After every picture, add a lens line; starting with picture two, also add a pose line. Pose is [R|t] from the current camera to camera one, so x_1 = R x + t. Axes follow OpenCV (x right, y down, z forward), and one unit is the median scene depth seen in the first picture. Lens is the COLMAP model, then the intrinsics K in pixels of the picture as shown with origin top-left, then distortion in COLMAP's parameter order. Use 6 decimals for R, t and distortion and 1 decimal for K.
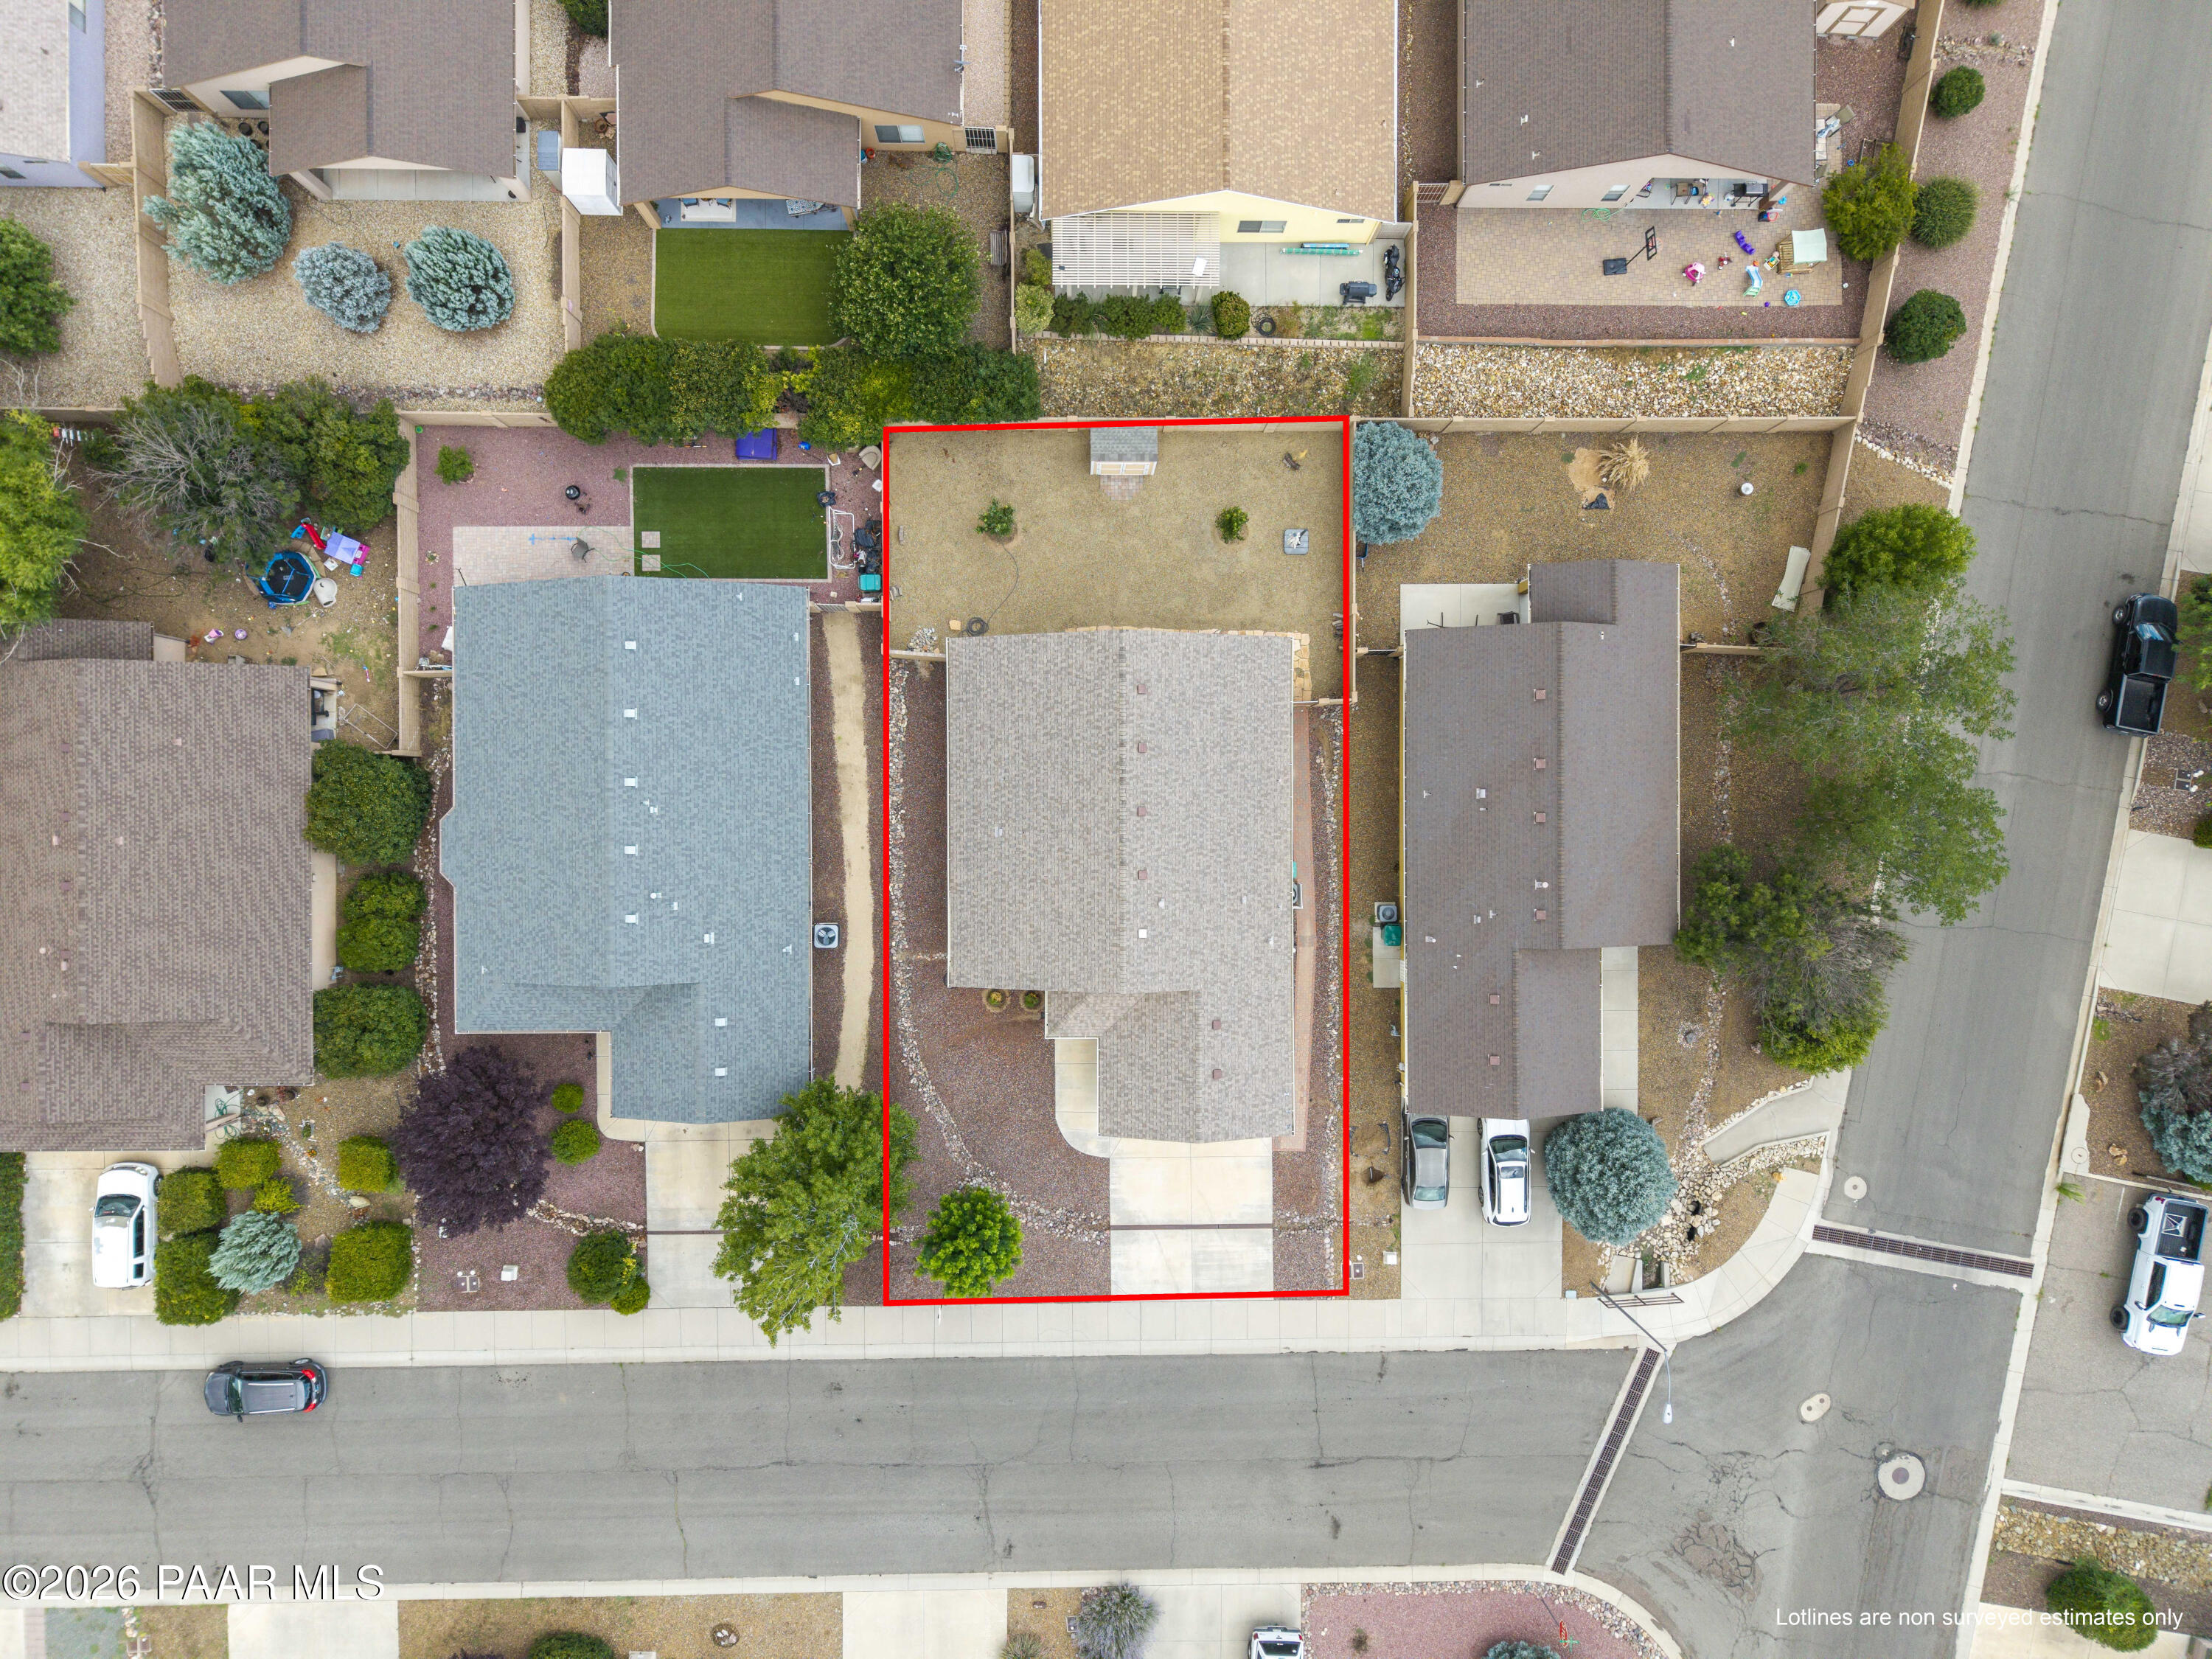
lens RADIAL K [[1548.2, 0, 1106.0], [0, 1548.2, 829.5], [0, 0, 1]] dist [0.000274, 0.000070]
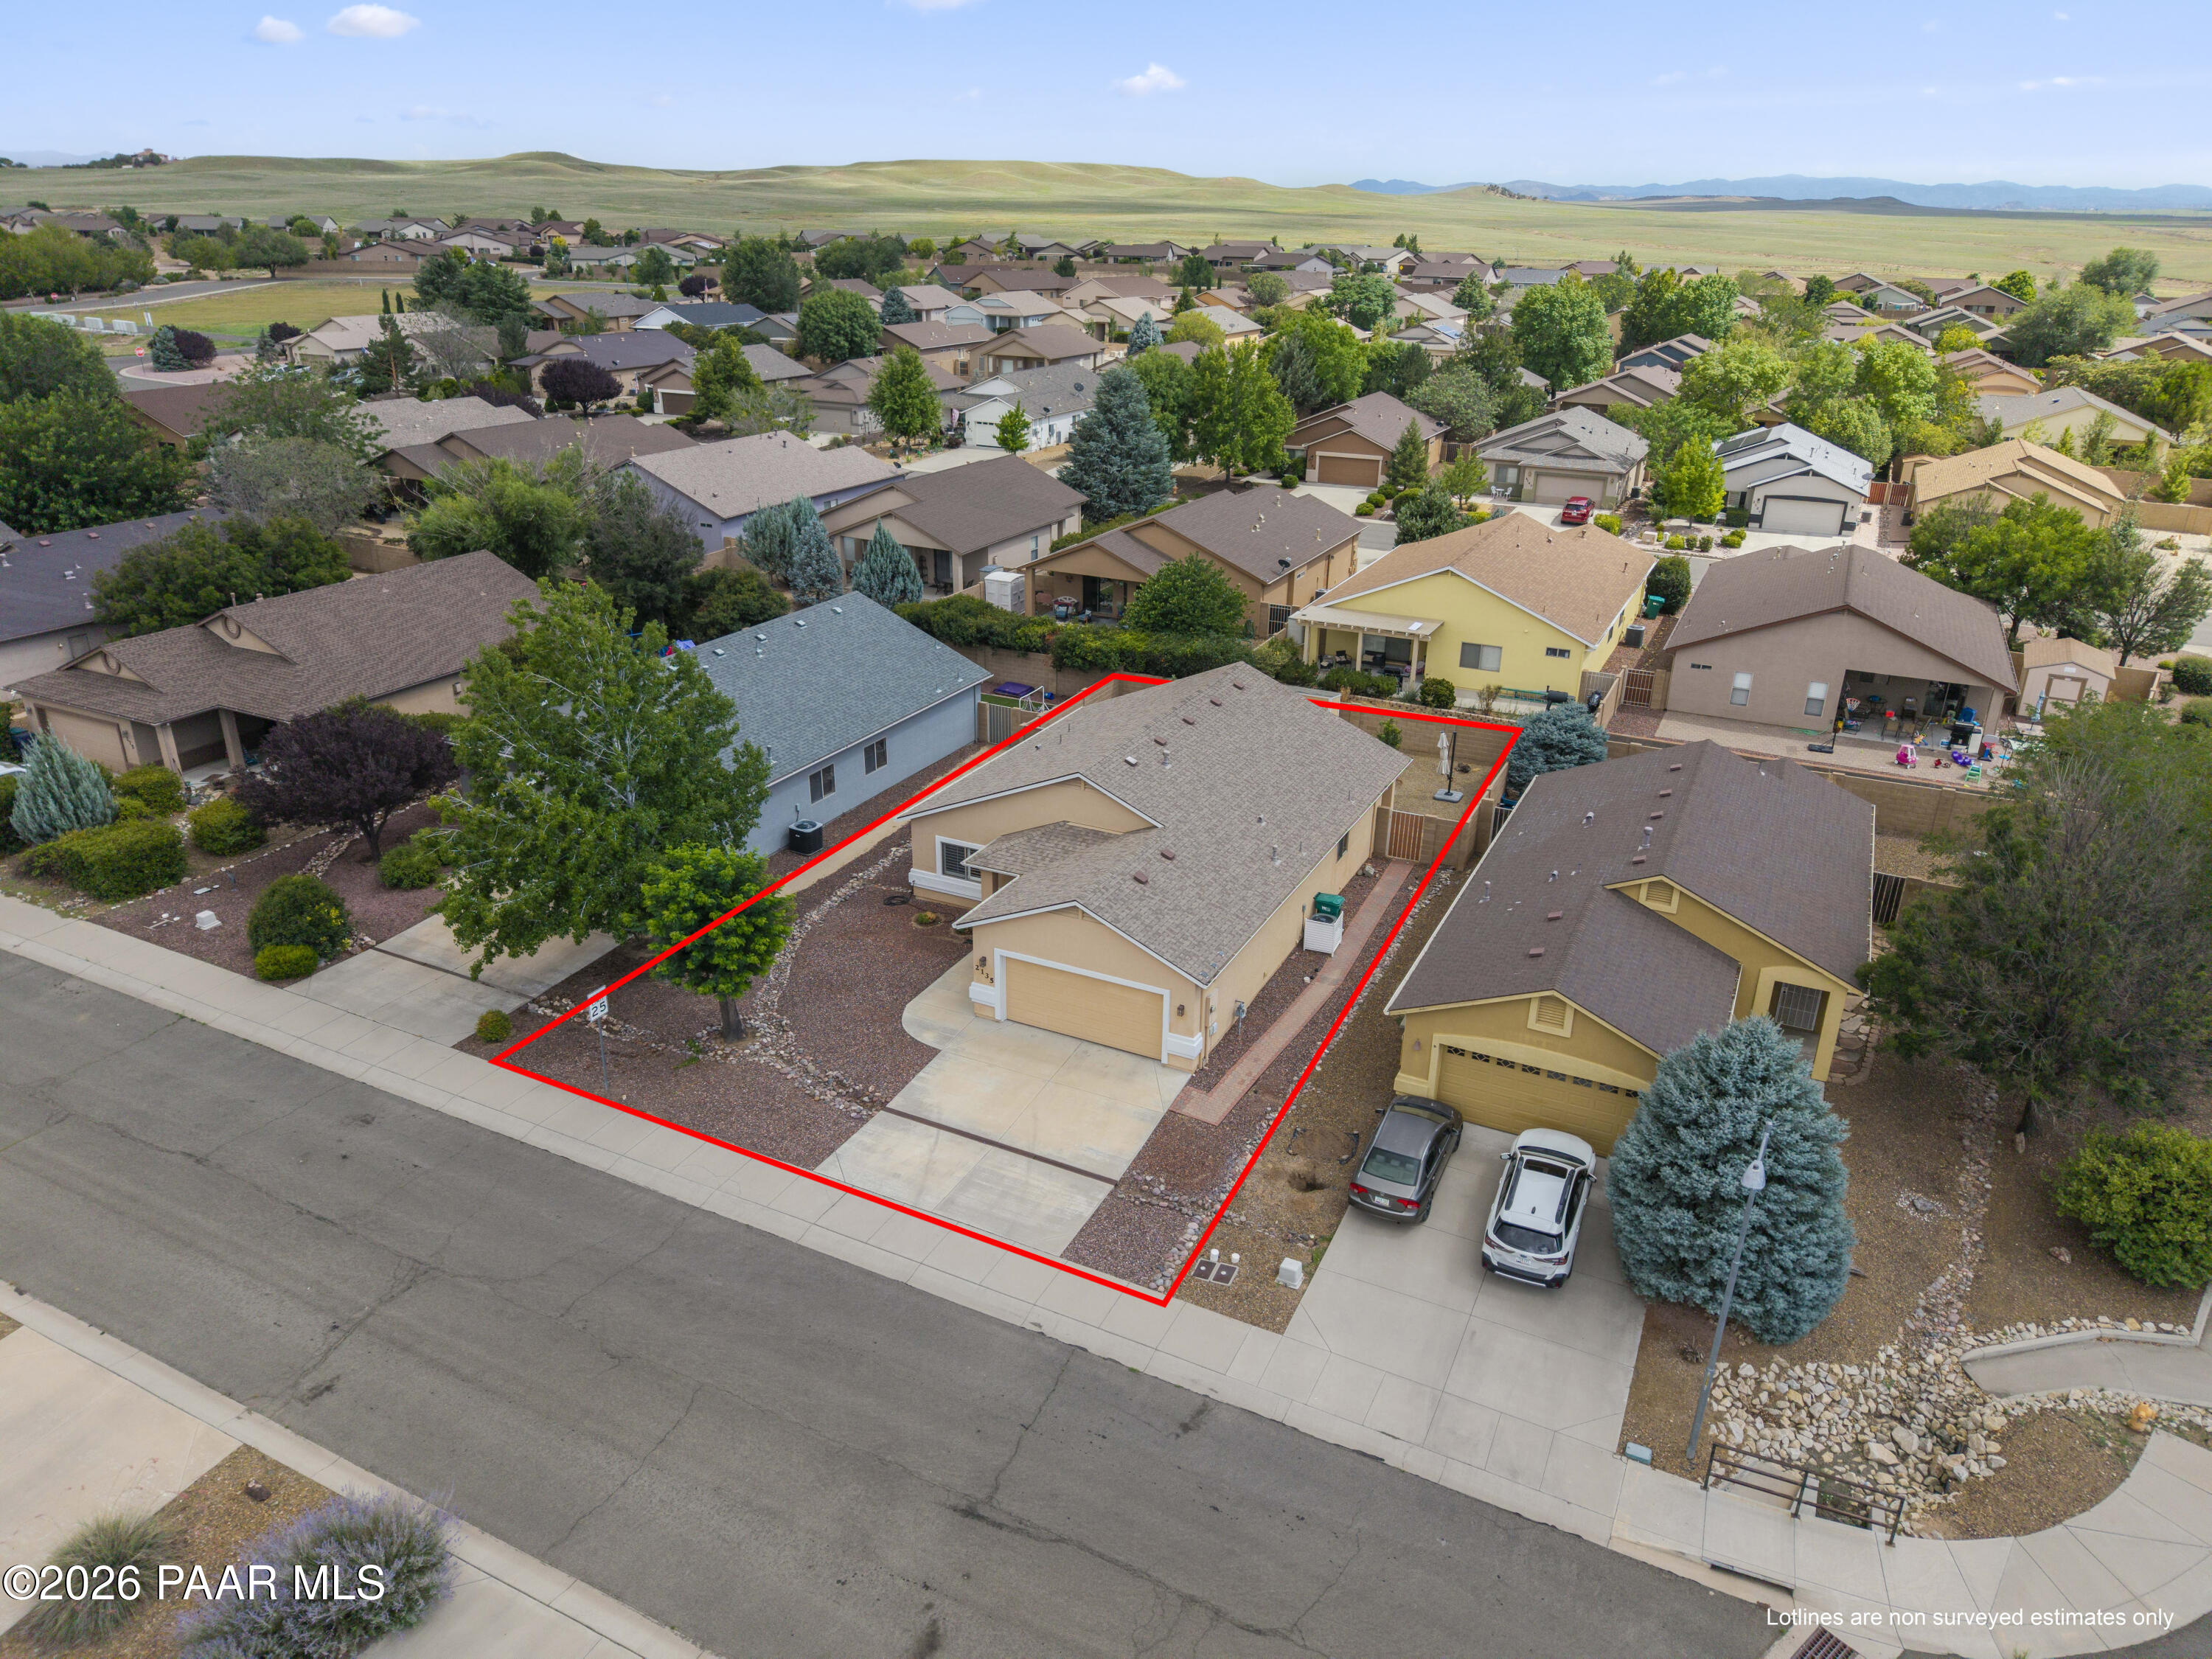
lens RADIAL K [[1471.5, 0, 1106.0], [0, 1471.5, 829.5], [0, 0, 1]] dist [0.001722, 0.000422]
pose [[0.896696, 0.160643, -0.412468, 0.310854], [-0.442569, 0.342760, -0.828642, 0.670626], [0.008262, 0.925586, 0.378447, 0.668214]]
